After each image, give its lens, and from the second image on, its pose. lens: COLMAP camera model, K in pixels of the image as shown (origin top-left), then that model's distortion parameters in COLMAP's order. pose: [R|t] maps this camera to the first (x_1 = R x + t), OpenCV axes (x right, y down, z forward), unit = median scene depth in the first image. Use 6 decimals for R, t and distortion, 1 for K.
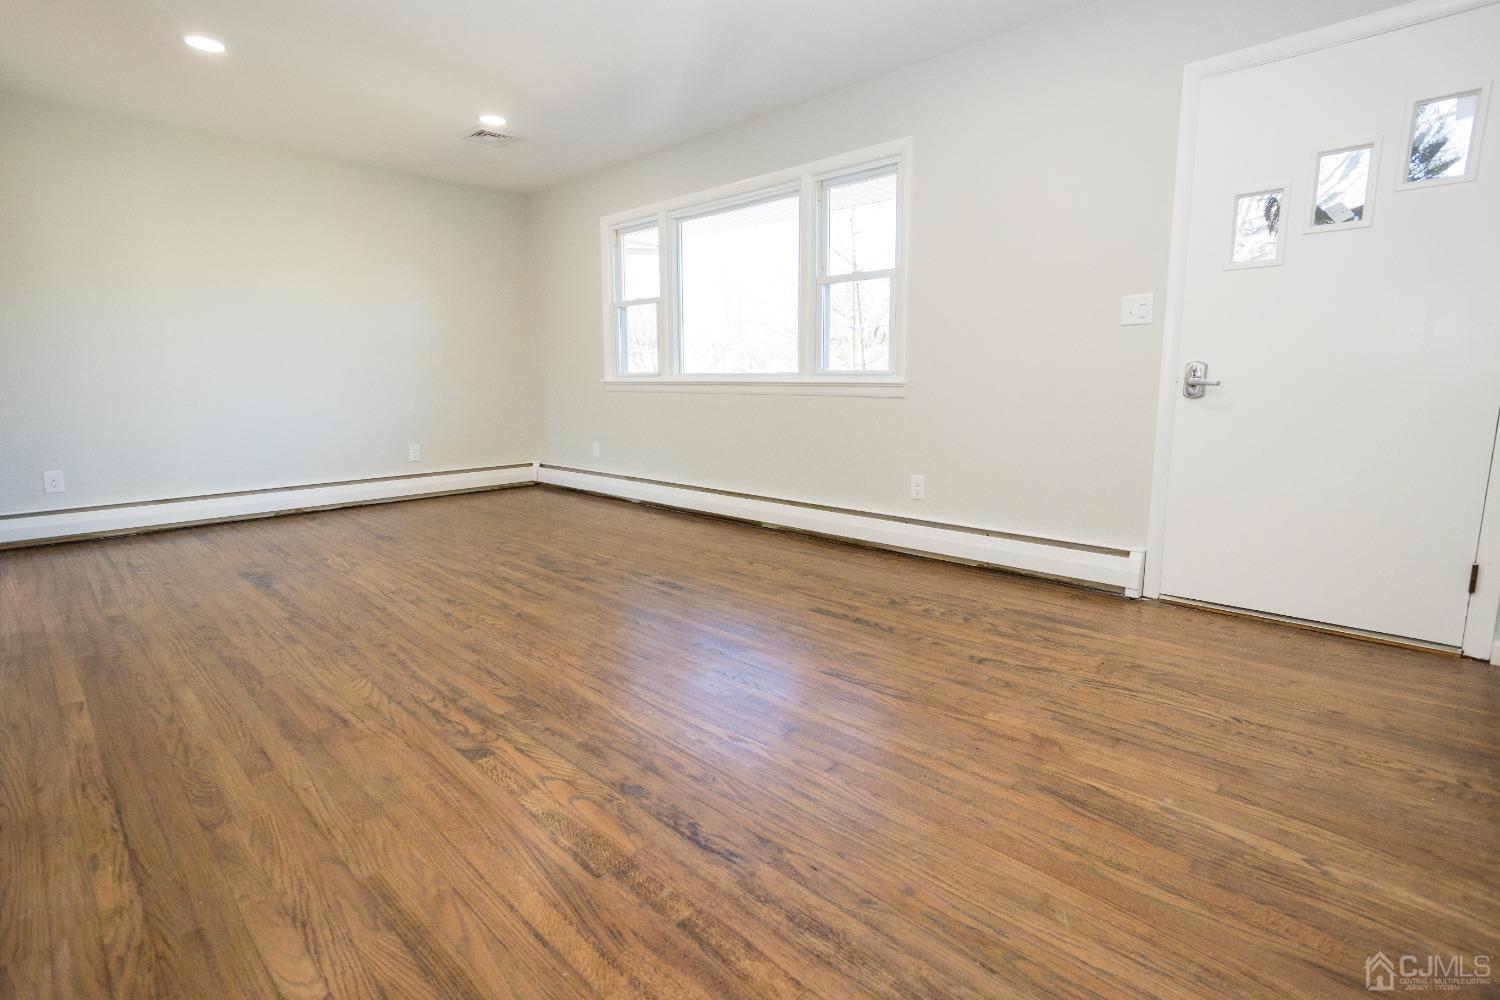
lens RADIAL K [[725.9, 0, 754.6], [0, 725.9, 489.8], [0, 0, 1]] dist [-0.054282, 0.034077]
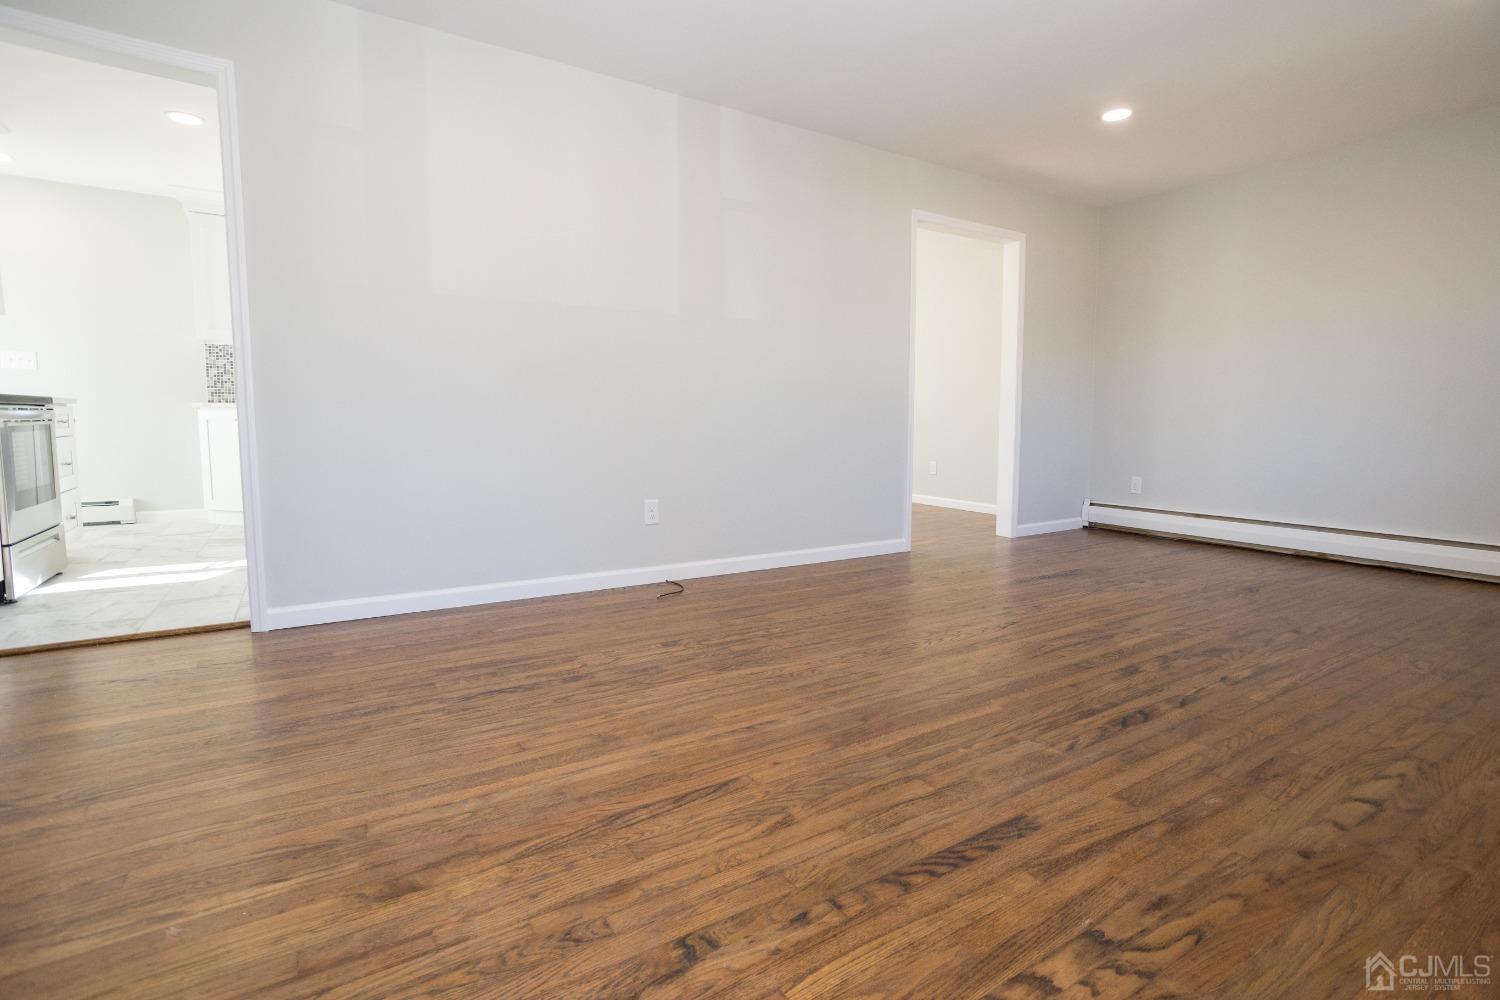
lens RADIAL K [[725.9, 0, 754.6], [0, 725.9, 489.8], [0, 0, 1]] dist [-0.054282, 0.034077]
pose [[-0.248972, 0.094292, -0.963910, 0.762089], [-0.154833, 0.978574, 0.135719, -0.129164], [0.956054, 0.183036, -0.229037, 1.155788]]
